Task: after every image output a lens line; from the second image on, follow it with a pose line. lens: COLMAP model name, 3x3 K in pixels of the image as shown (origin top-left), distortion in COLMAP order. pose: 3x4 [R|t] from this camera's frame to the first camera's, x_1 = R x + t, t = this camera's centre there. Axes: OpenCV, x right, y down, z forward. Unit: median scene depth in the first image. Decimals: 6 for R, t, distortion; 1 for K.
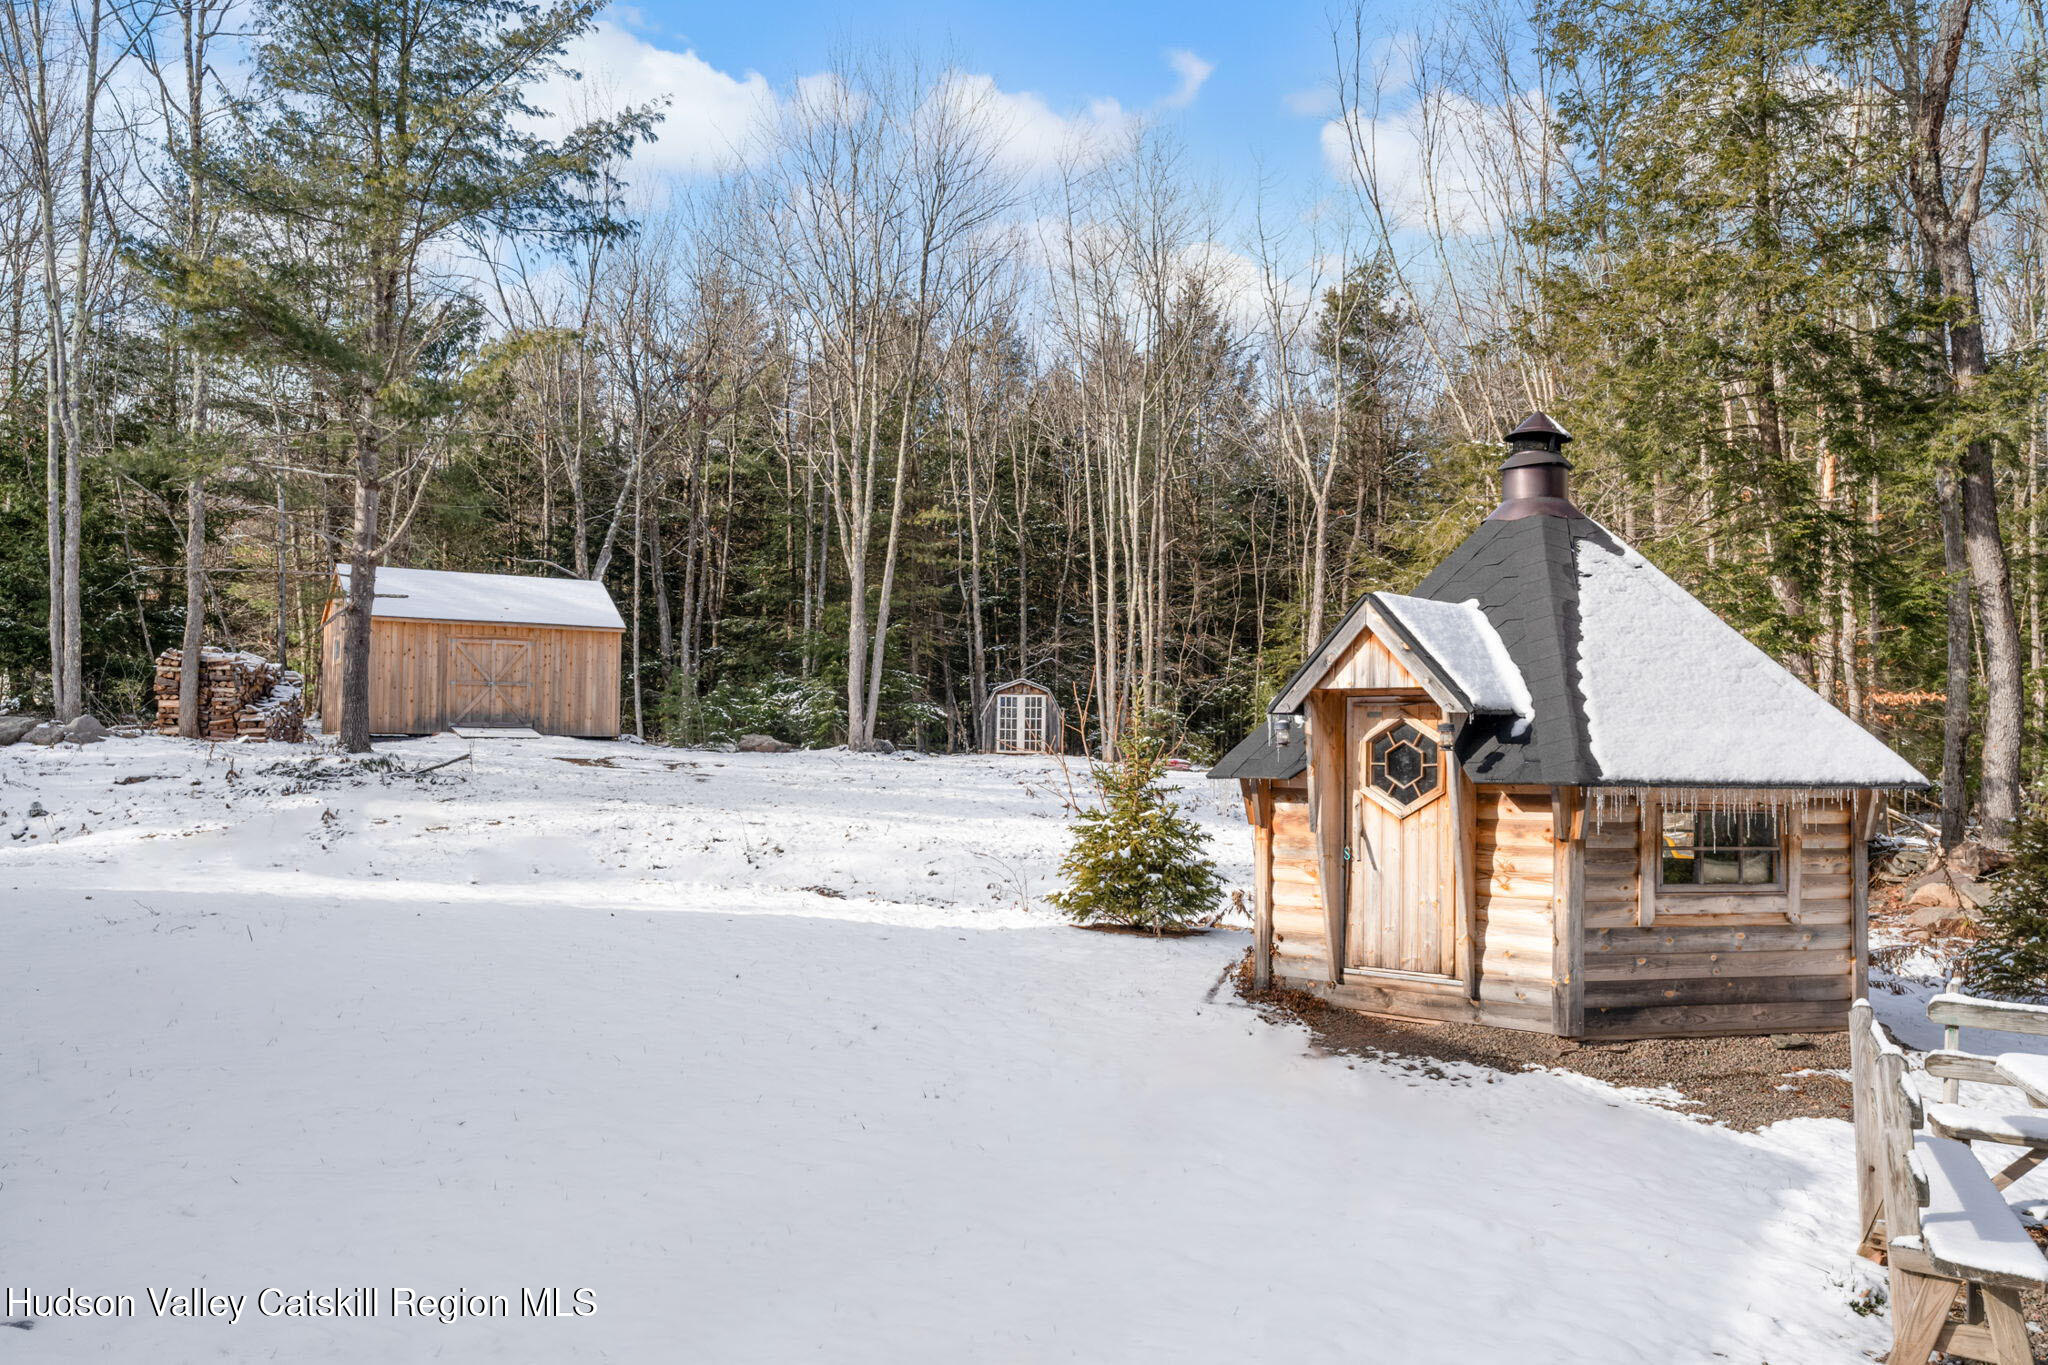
lens RADIAL K [[1544.9, 0, 1024.0], [0, 1544.9, 682.5], [0, 0, 1]] dist [0.008221, 0.000960]
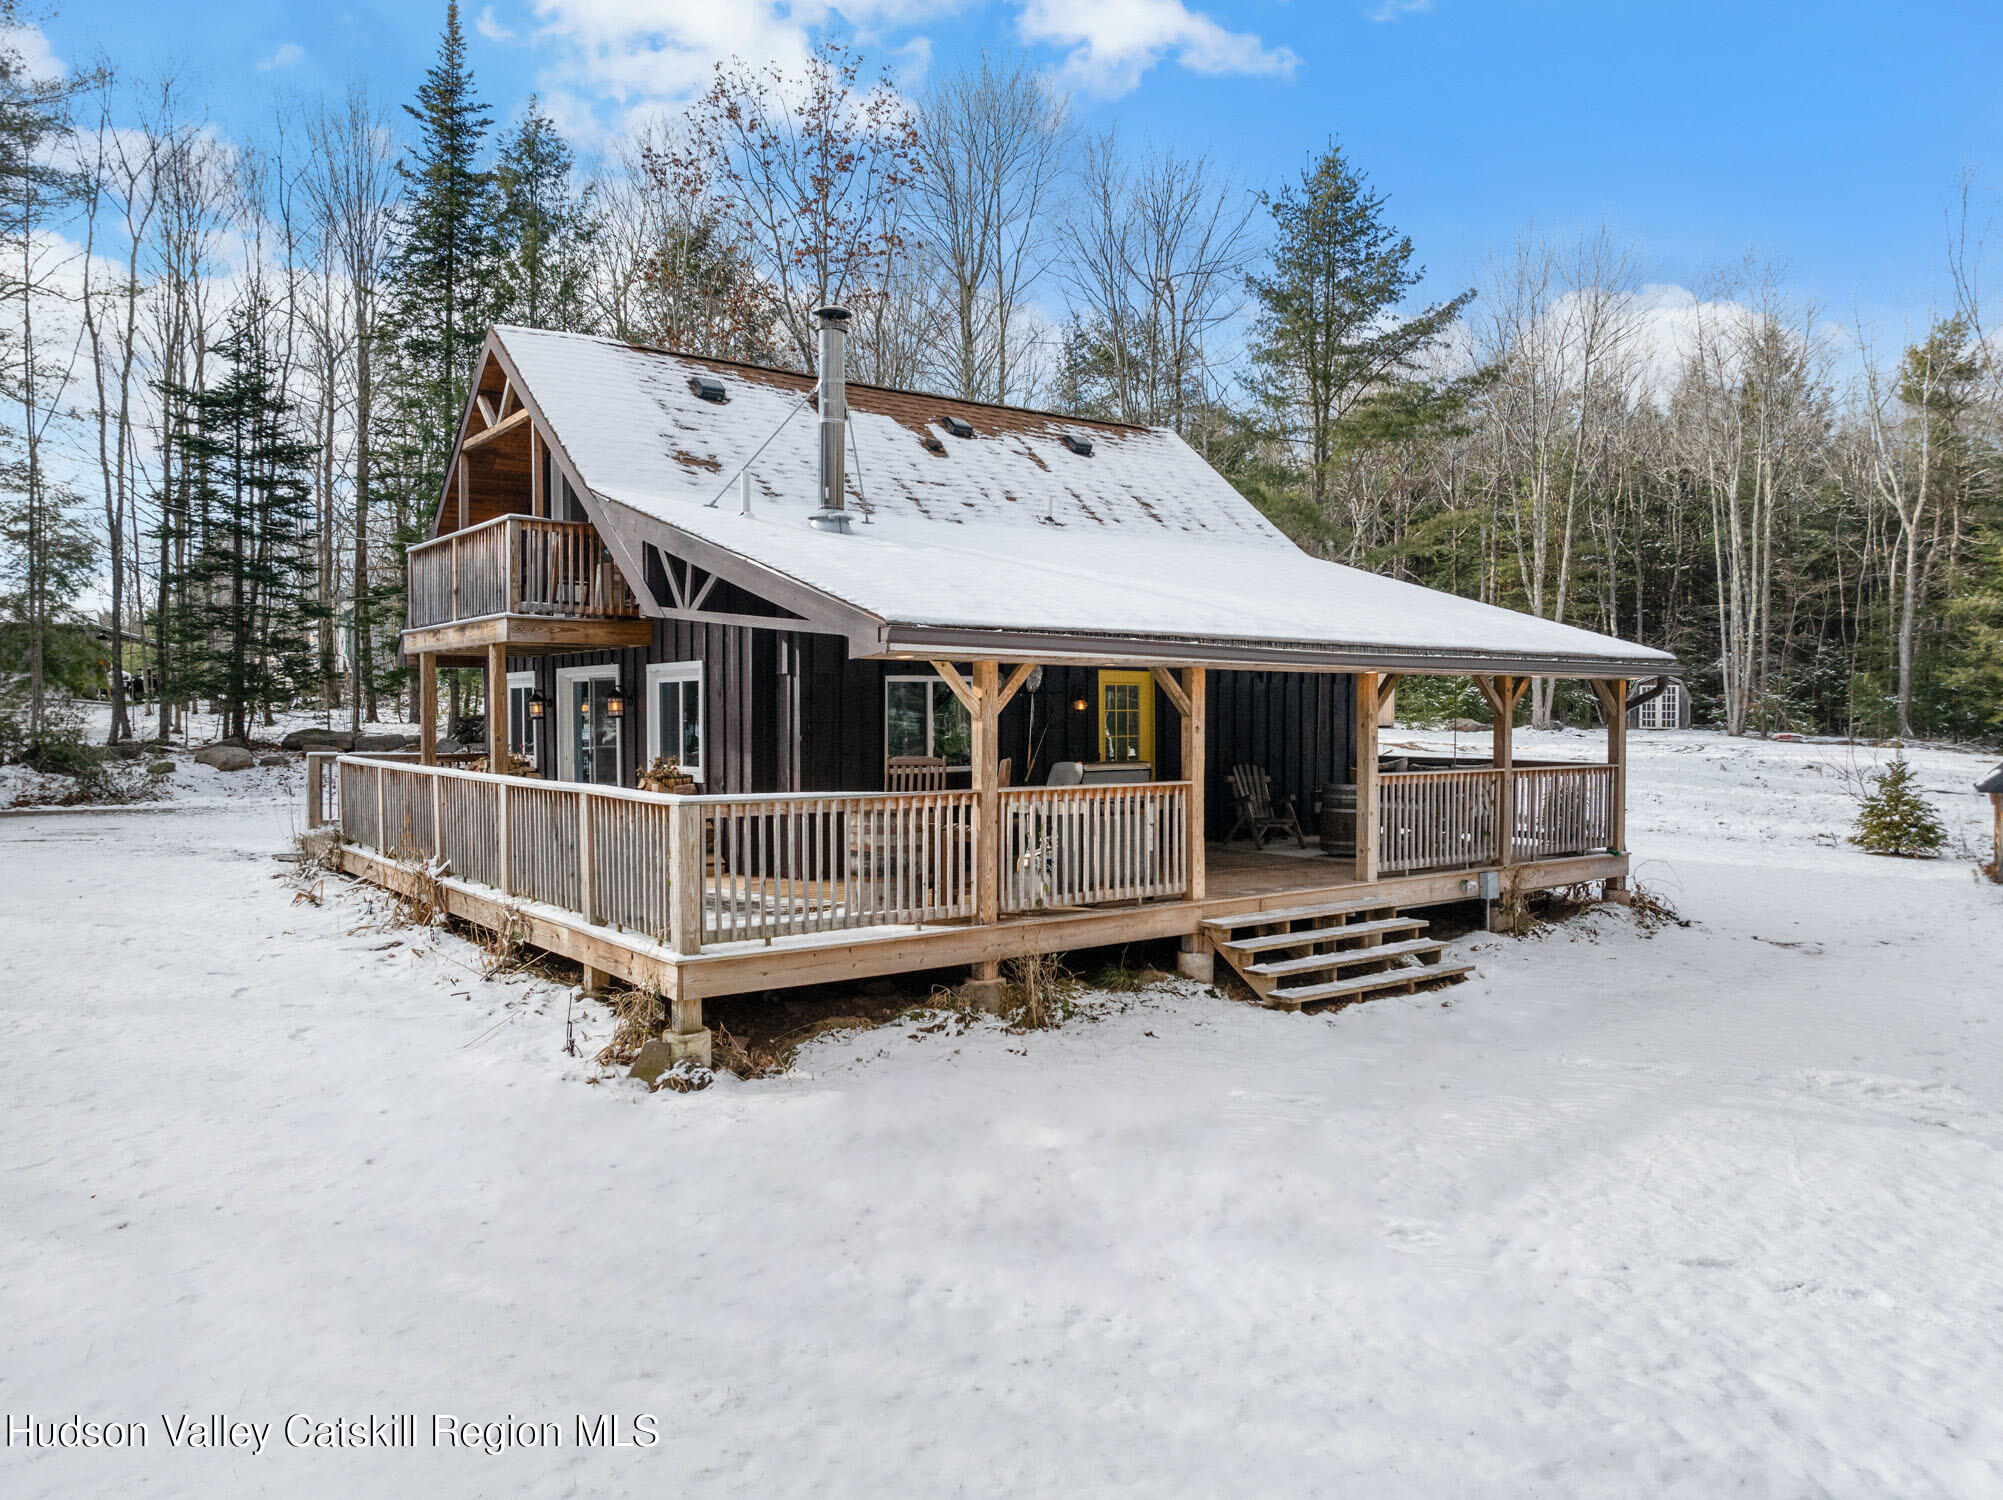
lens RADIAL K [[1432.2, 0, 1001.5], [0, 1432.2, 750.0], [0, 0, 1]] dist [-0.009455, -0.006063]
pose [[0.947111, -0.006029, -0.320850, -0.146618], [0.033647, 0.996178, 0.080603, -0.056496], [0.319138, -0.087136, 0.943694, -0.380830]]
